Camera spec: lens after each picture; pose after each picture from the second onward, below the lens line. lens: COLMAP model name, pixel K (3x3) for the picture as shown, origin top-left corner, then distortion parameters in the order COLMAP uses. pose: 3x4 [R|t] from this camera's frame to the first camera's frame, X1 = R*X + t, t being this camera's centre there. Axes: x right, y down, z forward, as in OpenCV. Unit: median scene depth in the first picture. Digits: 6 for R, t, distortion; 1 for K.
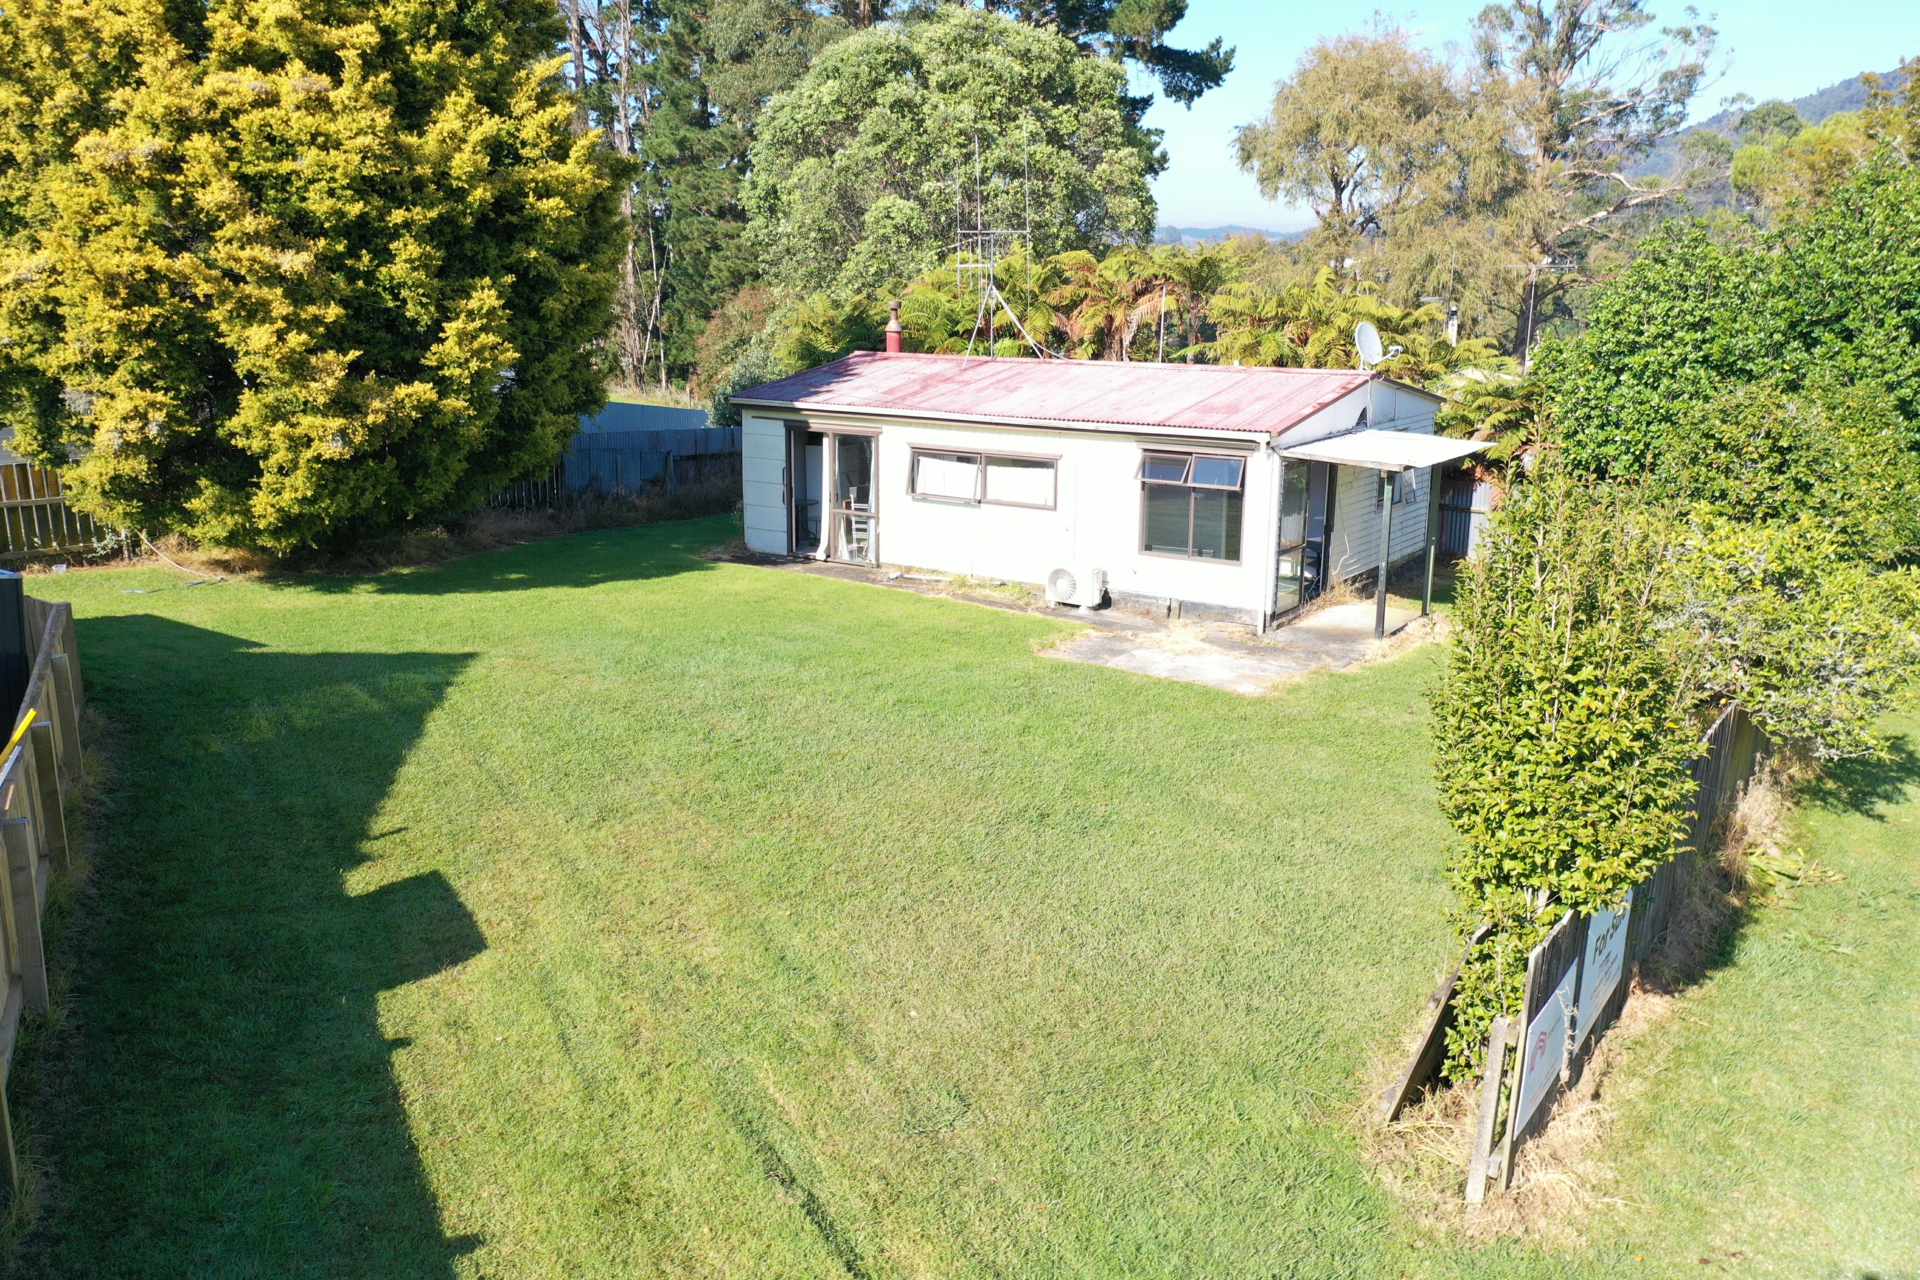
lens RADIAL K [[1495.8, 0, 966.9], [0, 1495.8, 641.1], [0, 0, 1]] dist [0.001843, 0.000783]
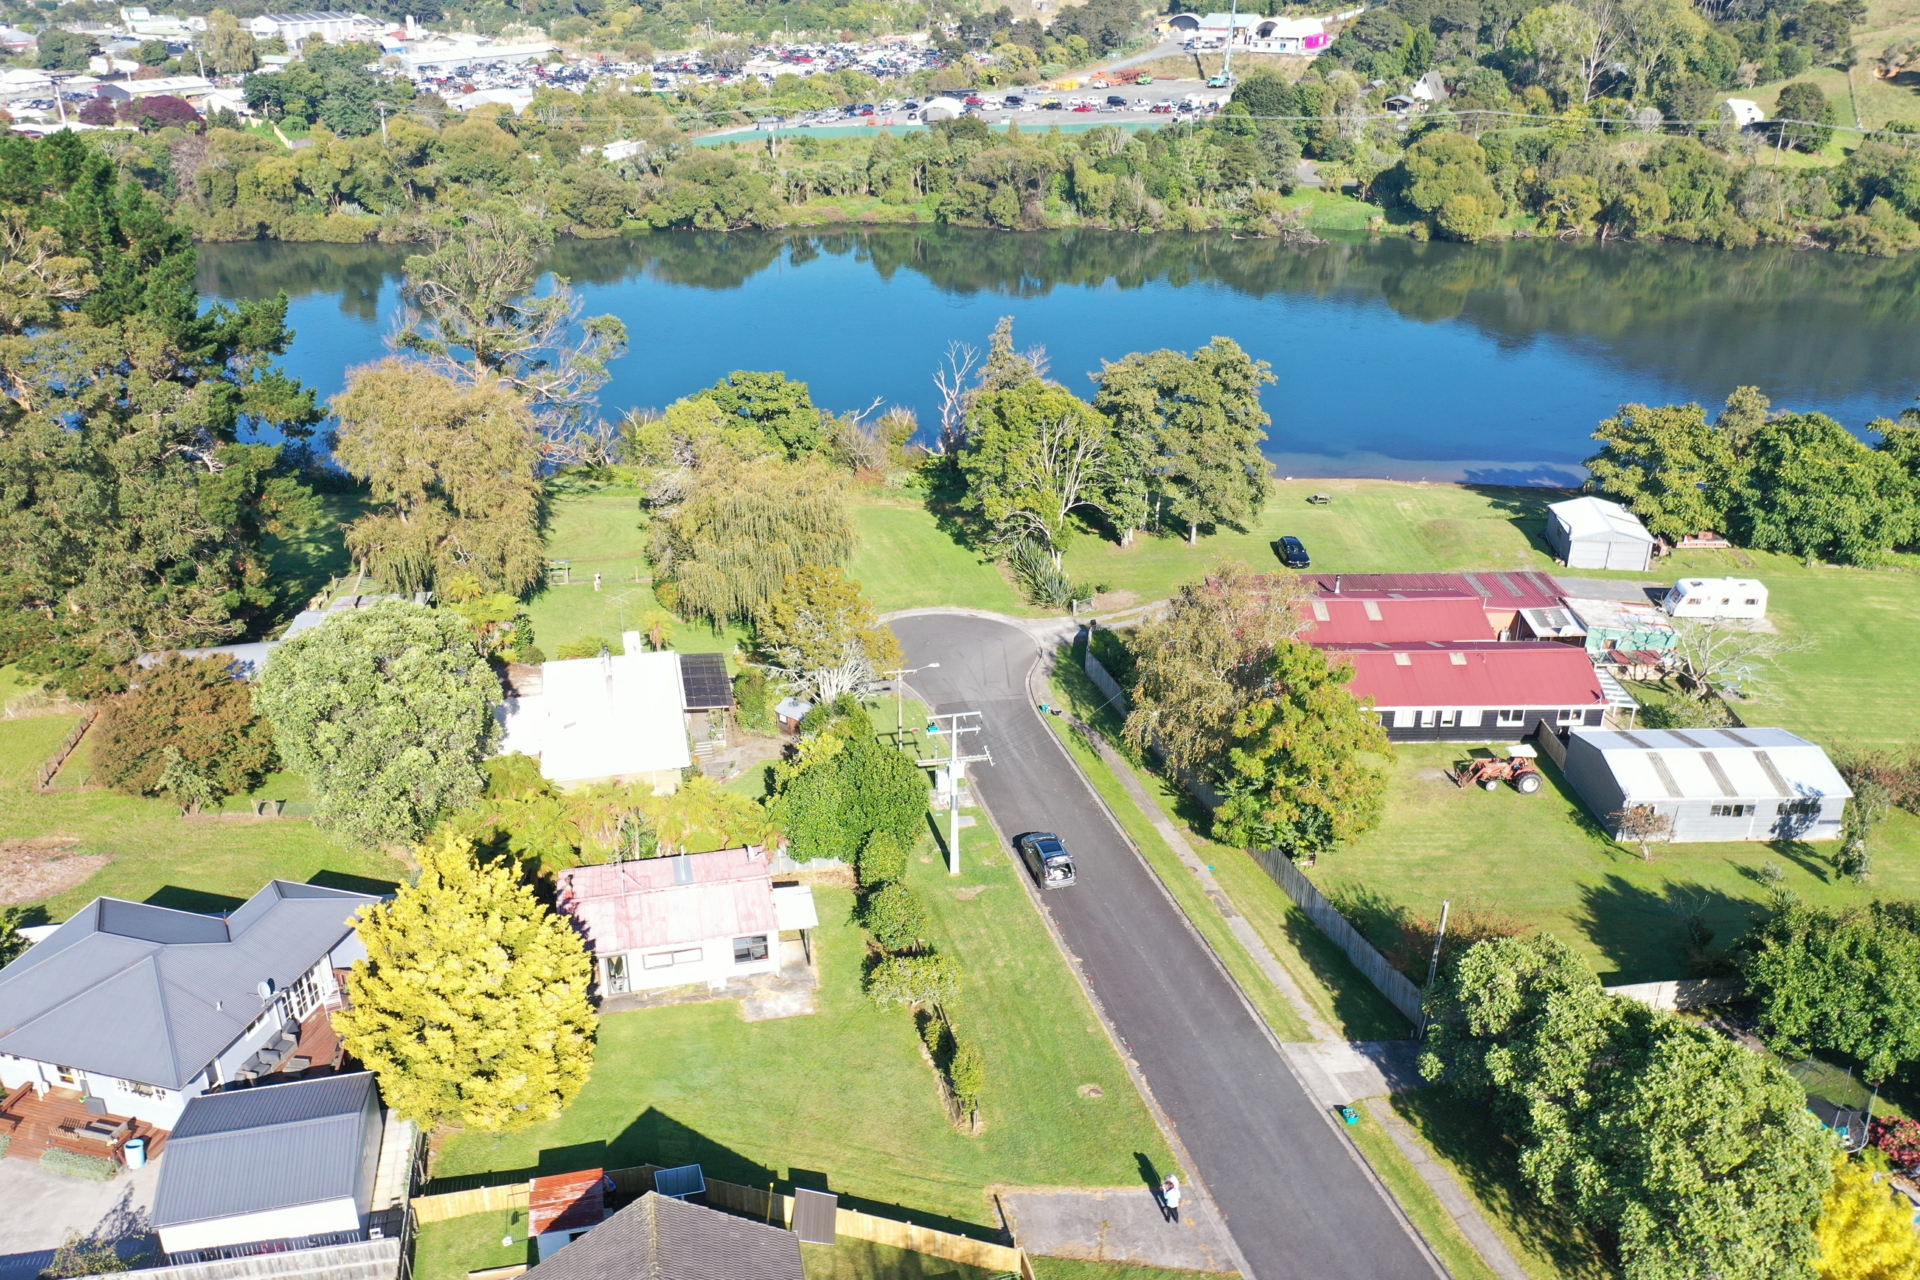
lens RADIAL K [[1495.8, 0, 946.5], [0, 1495.8, 625.5], [0, 0, 1]] dist [0.001843, 0.000783]
pose [[0.675673, -0.301624, 0.672673, -1.661083], [0.173595, 0.951907, 0.252463, -1.625813], [-0.716472, -0.053809, 0.695538, -1.662173]]
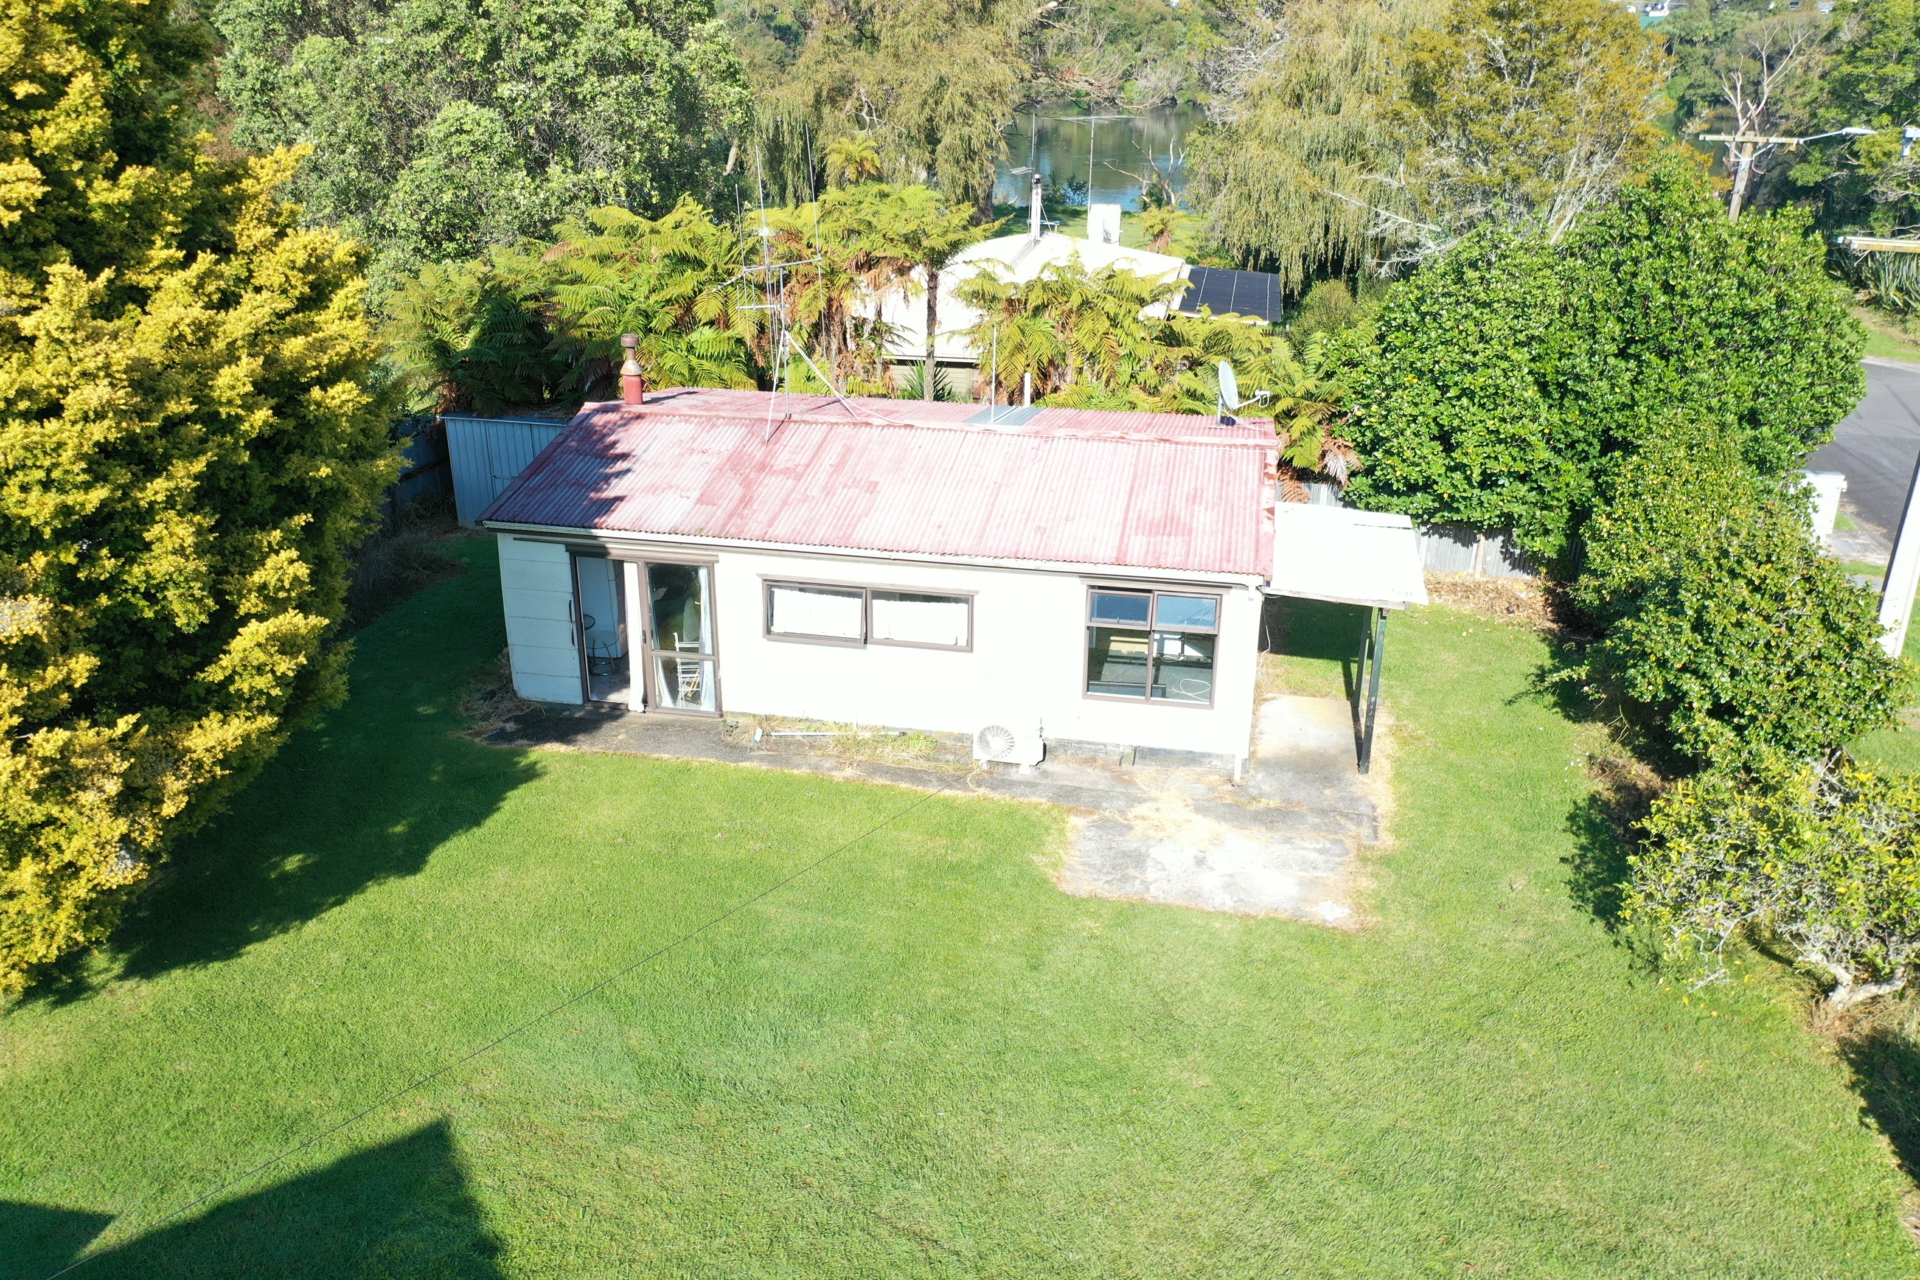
lens RADIAL K [[1495.8, 0, 958.9], [0, 1495.8, 636.8], [0, 0, 1]] dist [0.001843, 0.000783]
pose [[0.916963, -0.155994, 0.367212, -0.287067], [0.092658, 0.978493, 0.184296, -0.283500], [-0.388064, -0.134968, 0.911696, 0.269693]]
